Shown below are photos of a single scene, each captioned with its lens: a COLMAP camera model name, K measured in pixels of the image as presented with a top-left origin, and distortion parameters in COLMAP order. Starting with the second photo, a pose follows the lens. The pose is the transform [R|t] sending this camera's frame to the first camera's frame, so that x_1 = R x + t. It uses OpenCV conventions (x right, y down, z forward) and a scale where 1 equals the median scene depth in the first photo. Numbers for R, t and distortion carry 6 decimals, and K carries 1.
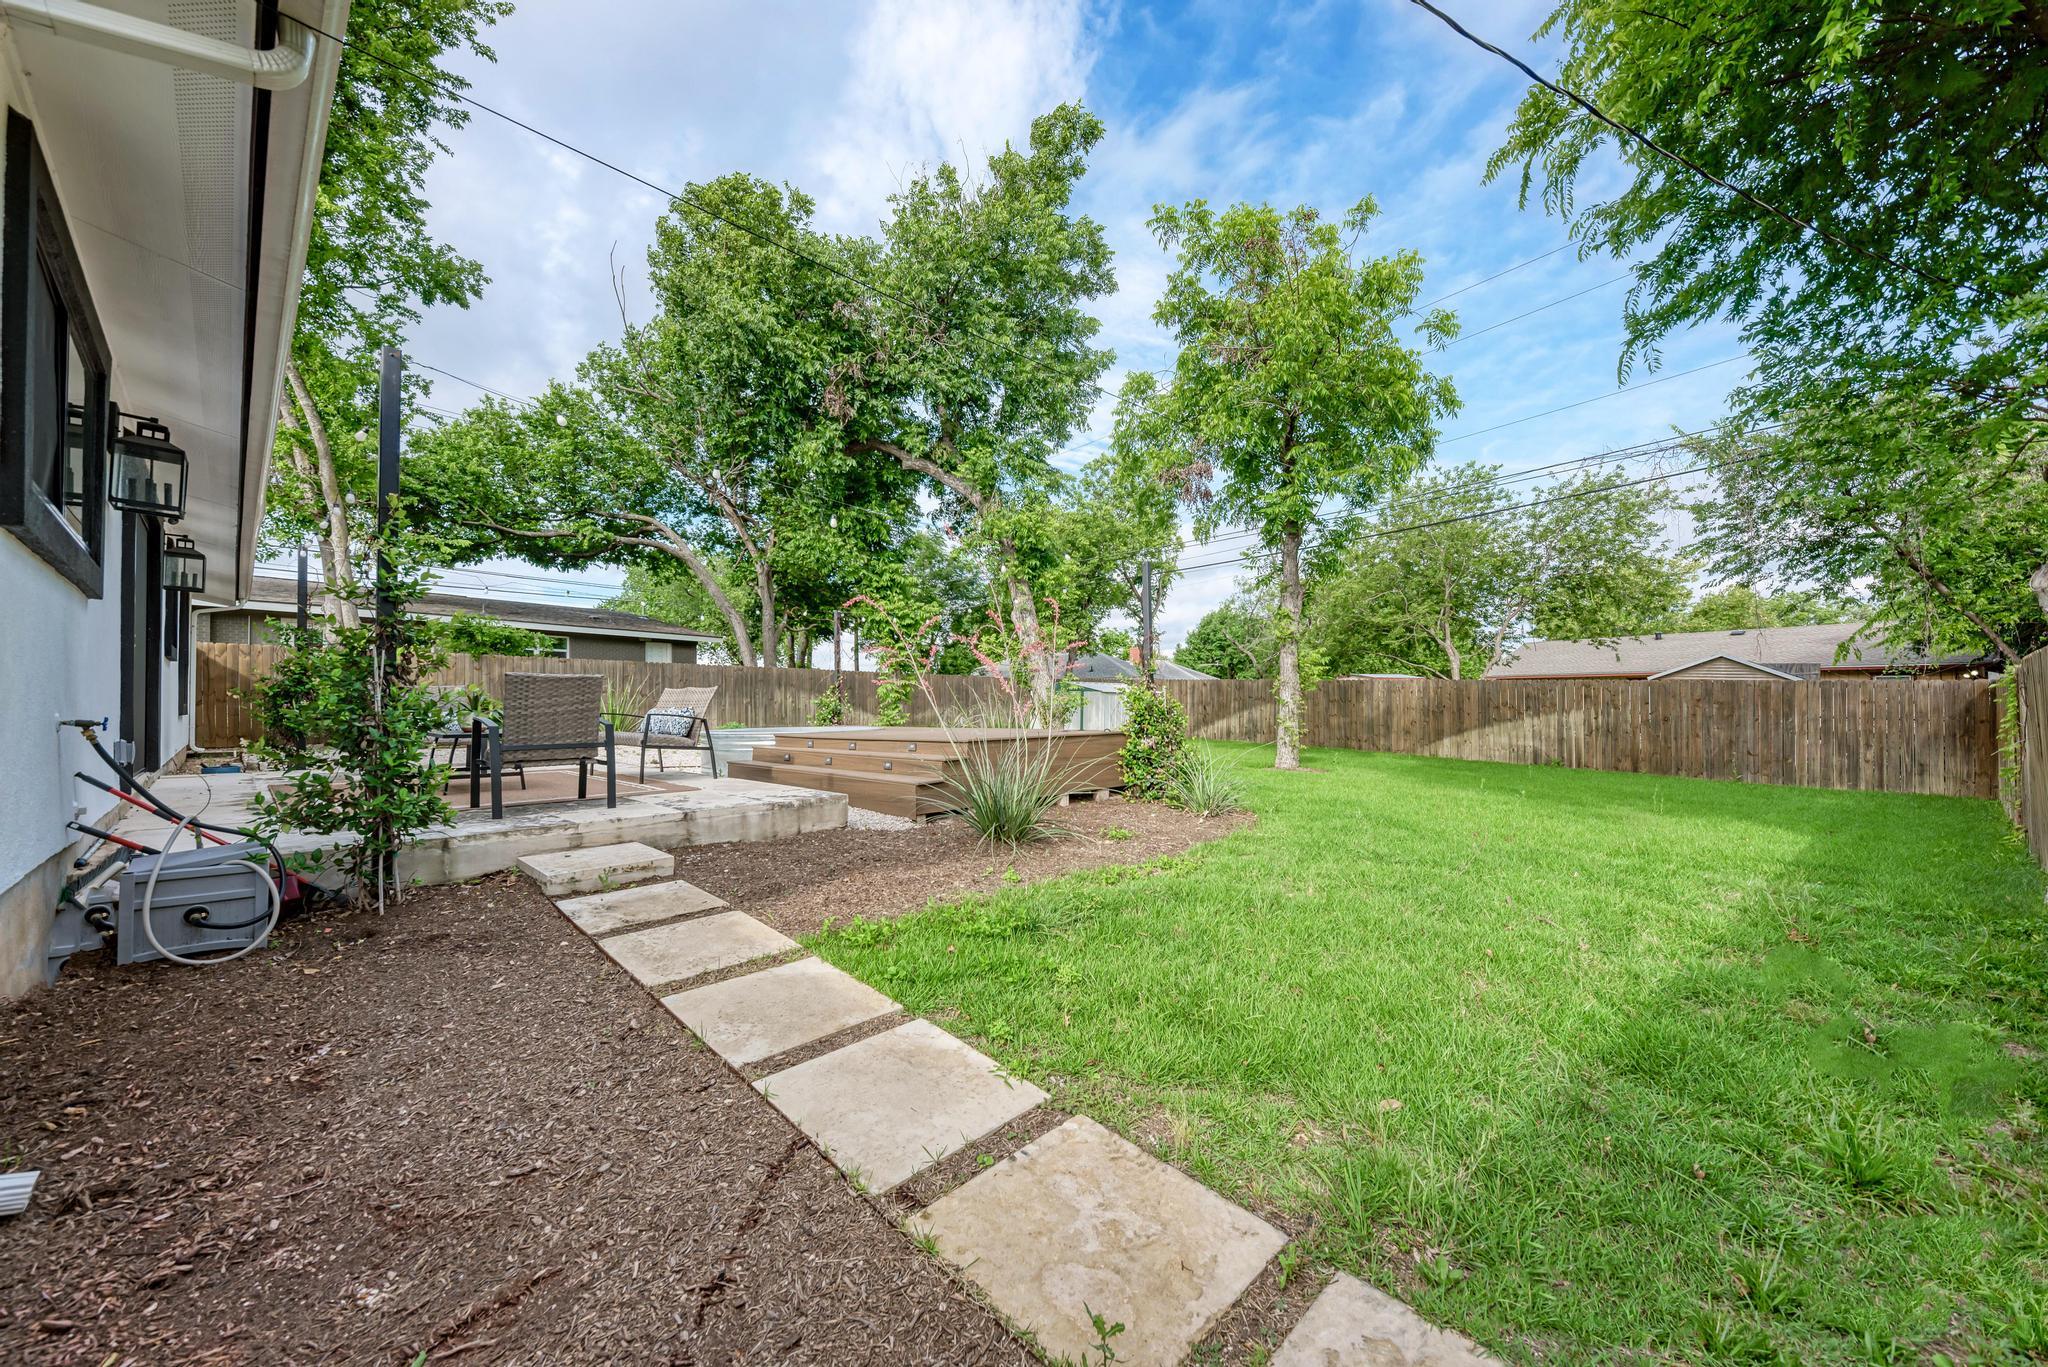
lens RADIAL K [[755.9, 0, 1023.4], [0, 755.9, 684.4], [0, 0, 1]] dist [-0.000432, -0.000671]
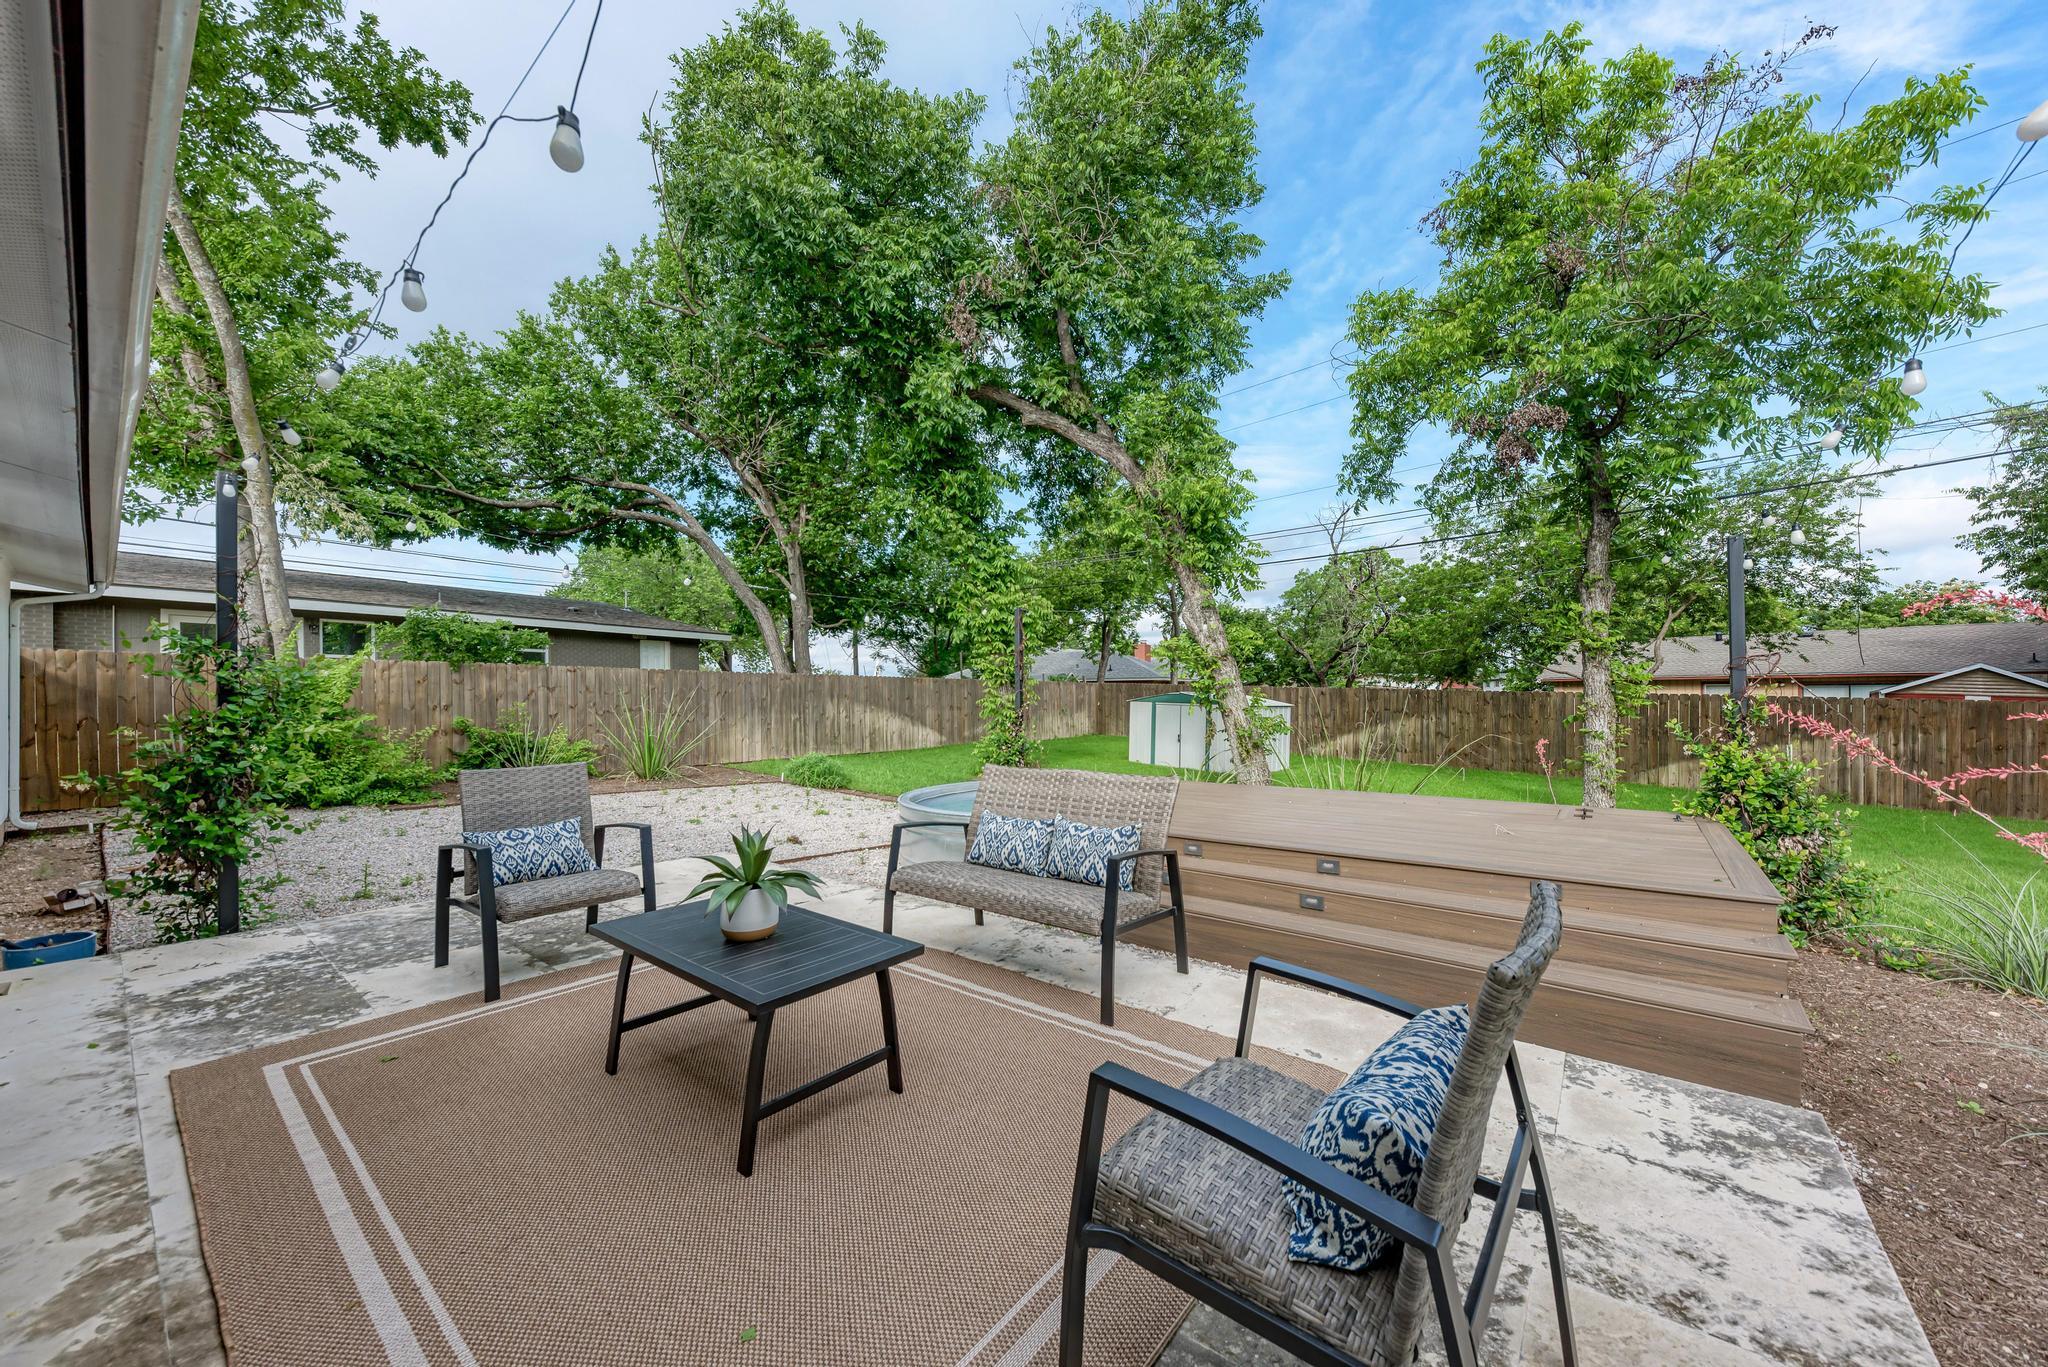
lens RADIAL K [[755.9, 0, 1021.0], [0, 755.9, 696.6], [0, 0, 1]] dist [-0.000432, -0.000671]
pose [[0.997358, -0.000972, 0.072642, -0.214879], [-0.000816, 0.999697, 0.024589, -0.022664], [-0.072644, -0.024583, 0.997055, 0.214530]]
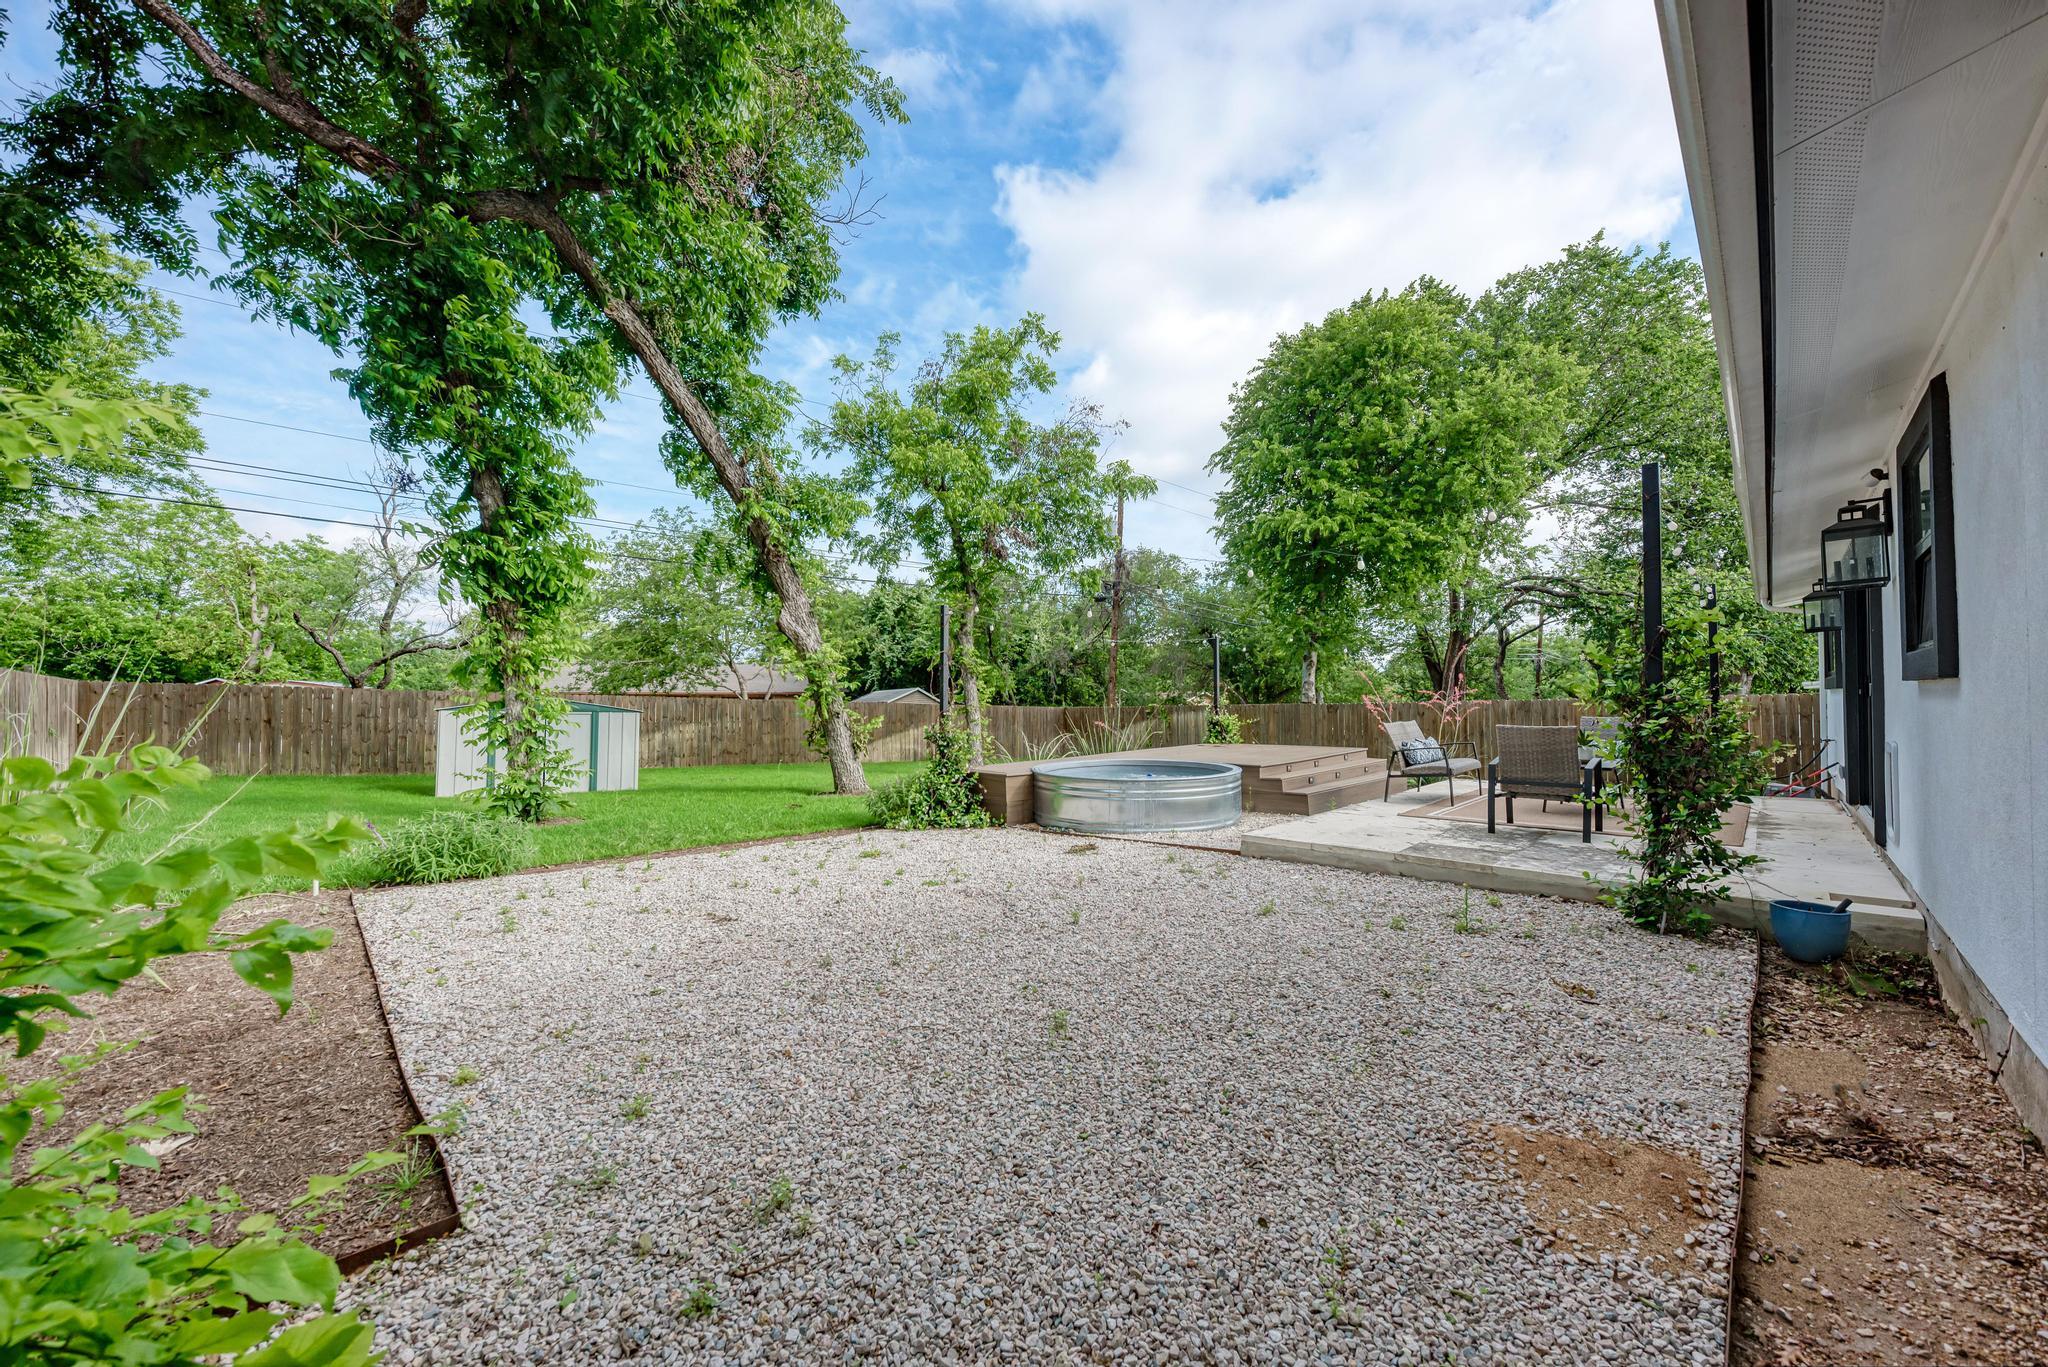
lens RADIAL K [[755.9, 0, 1018.9], [0, 755.9, 684.9], [0, 0, 1]] dist [-0.000432, -0.000671]
pose [[0.027848, 0.028145, 0.999216, -0.701479], [-0.014231, 0.999513, -0.027756, -0.004363], [-0.999511, -0.013447, 0.028235, 0.670682]]
